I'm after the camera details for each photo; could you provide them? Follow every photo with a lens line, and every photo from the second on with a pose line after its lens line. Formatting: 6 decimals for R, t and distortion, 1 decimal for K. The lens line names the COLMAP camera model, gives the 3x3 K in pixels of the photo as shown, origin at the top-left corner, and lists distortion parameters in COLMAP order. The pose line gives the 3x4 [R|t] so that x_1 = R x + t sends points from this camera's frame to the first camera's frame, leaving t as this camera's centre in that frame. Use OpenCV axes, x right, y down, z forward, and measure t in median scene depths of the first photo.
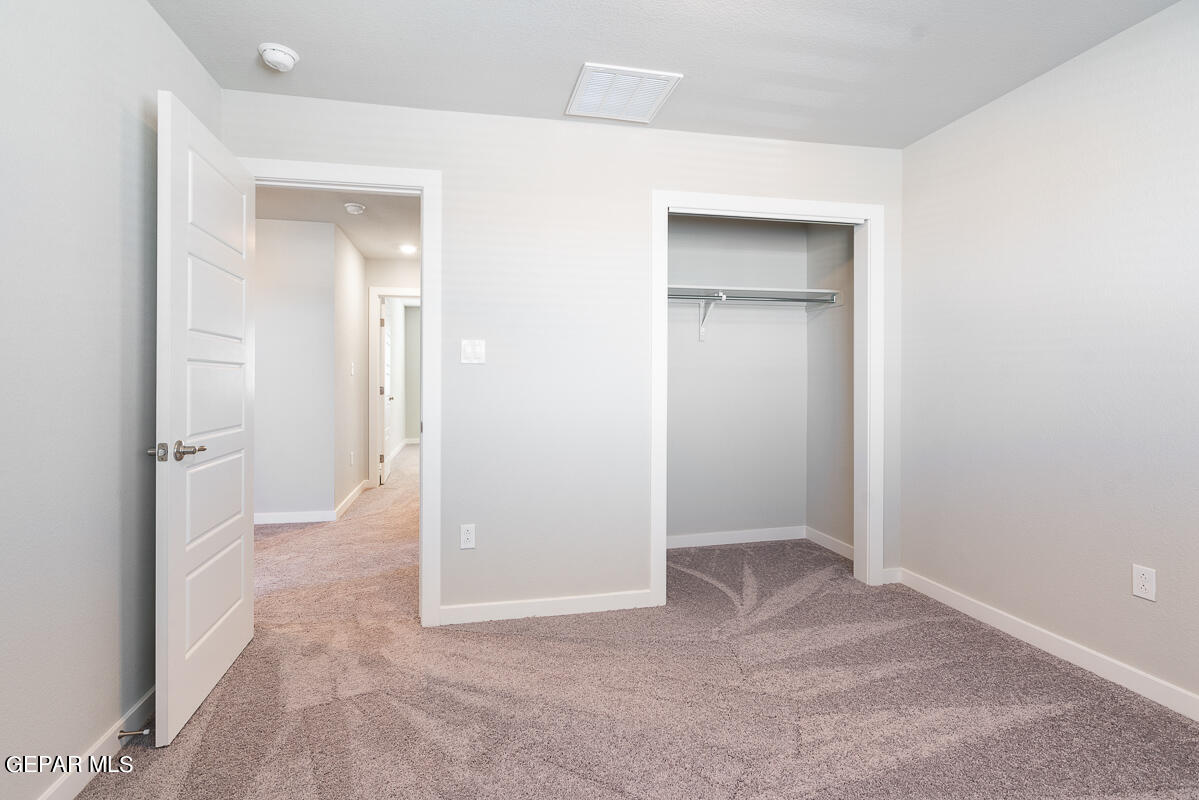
lens RADIAL K [[555.2, 0, 572.8], [0, 555.2, 387.5], [0, 0, 1]] dist [0.000400, 0.001380]
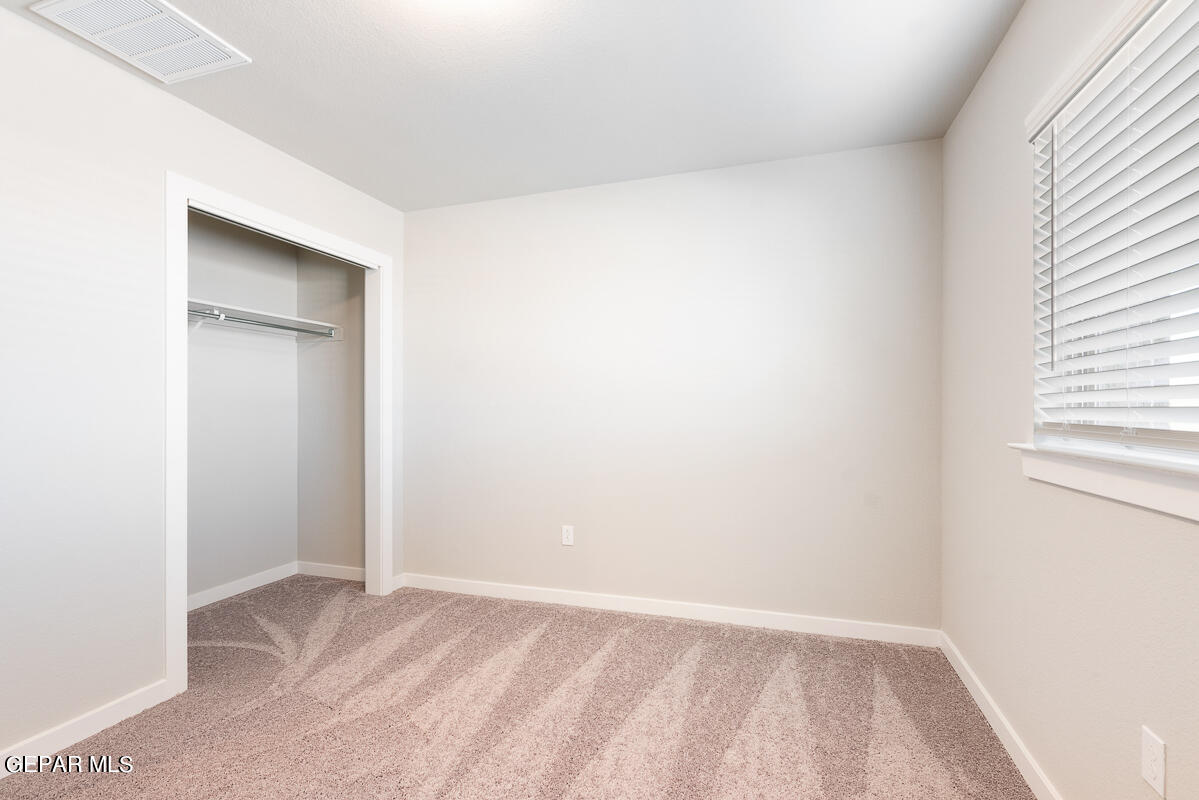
lens RADIAL K [[553.9, 0, 599.3], [0, 553.9, 421.6], [0, 0, 1]] dist [-0.002723, -0.000006]
pose [[0.498900, -0.017469, 0.866484, -0.226458], [0.012965, 0.999835, 0.012692, -0.002318], [-0.866563, 0.004902, 0.499044, 0.073579]]
